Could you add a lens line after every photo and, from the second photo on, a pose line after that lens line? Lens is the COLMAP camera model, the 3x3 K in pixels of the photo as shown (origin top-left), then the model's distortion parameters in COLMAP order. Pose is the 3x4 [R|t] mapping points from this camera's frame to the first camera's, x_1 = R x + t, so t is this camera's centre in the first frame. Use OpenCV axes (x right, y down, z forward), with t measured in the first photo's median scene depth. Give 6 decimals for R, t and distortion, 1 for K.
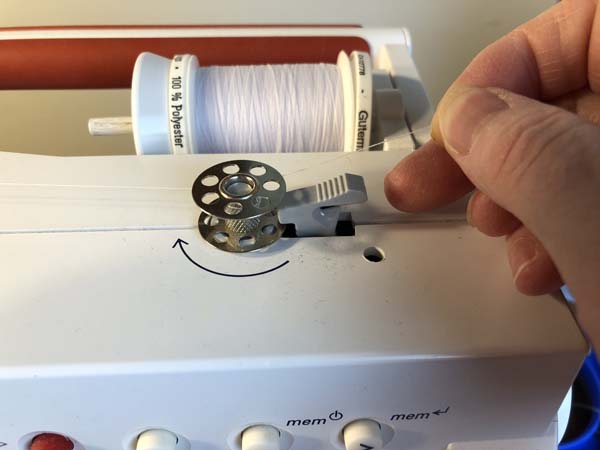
lens RADIAL K [[516.8, 0, 309.8], [0, 516.8, 239.3], [0, 0, 1]] dist [-0.032730, 0.006766]
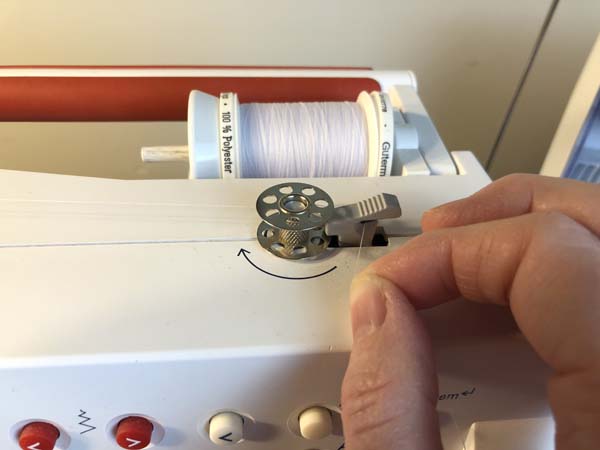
lens RADIAL K [[516.8, 0, 307.5], [0, 516.8, 233.9], [0, 0, 1]] dist [-0.032730, 0.006766]
pose [[0.999167, -0.003273, 0.040676, -0.125398], [0.006063, 0.997621, -0.068674, 0.038704], [-0.040354, 0.068863, 0.996810, -0.147896]]
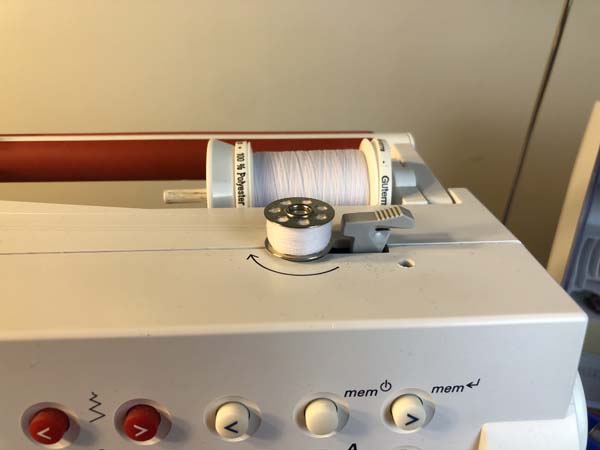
lens RADIAL K [[516.8, 0, 304.2], [0, 516.8, 228.4], [0, 0, 1]] dist [-0.032730, 0.006766]
pose [[0.999878, -0.015239, -0.003282, -0.097497], [0.013462, 0.950302, -0.311038, 0.276321], [0.007858, 0.310956, 0.950392, -0.186849]]
